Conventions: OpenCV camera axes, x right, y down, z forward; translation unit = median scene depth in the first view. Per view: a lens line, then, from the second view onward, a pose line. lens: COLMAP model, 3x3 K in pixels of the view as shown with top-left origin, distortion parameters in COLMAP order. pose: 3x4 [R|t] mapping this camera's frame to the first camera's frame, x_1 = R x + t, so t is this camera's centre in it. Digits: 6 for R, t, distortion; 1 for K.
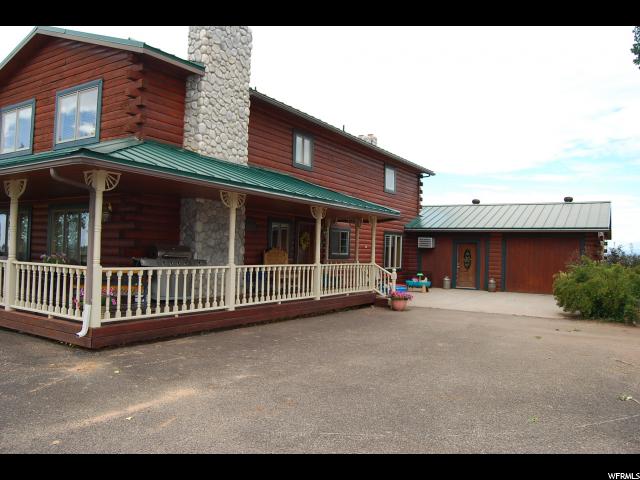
lens RADIAL K [[489.0, 0, 320.0], [0, 489.0, 240.0], [0, 0, 1]] dist [-0.138949, 0.002123]
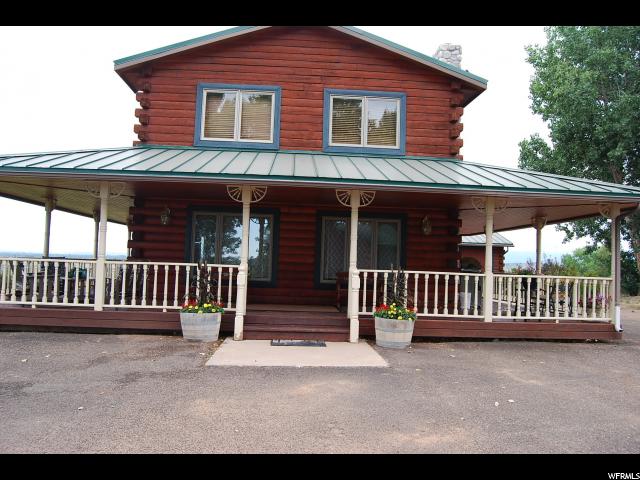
lens RADIAL K [[353.6, 0, 320.0], [0, 353.6, 240.0], [0, 0, 1]] dist [-0.000818, -0.000317]
pose [[0.538537, -0.029184, -0.842097, 0.151008], [-0.001554, 0.999364, -0.035629, 0.008861], [0.842601, 0.020496, 0.538149, 0.245583]]
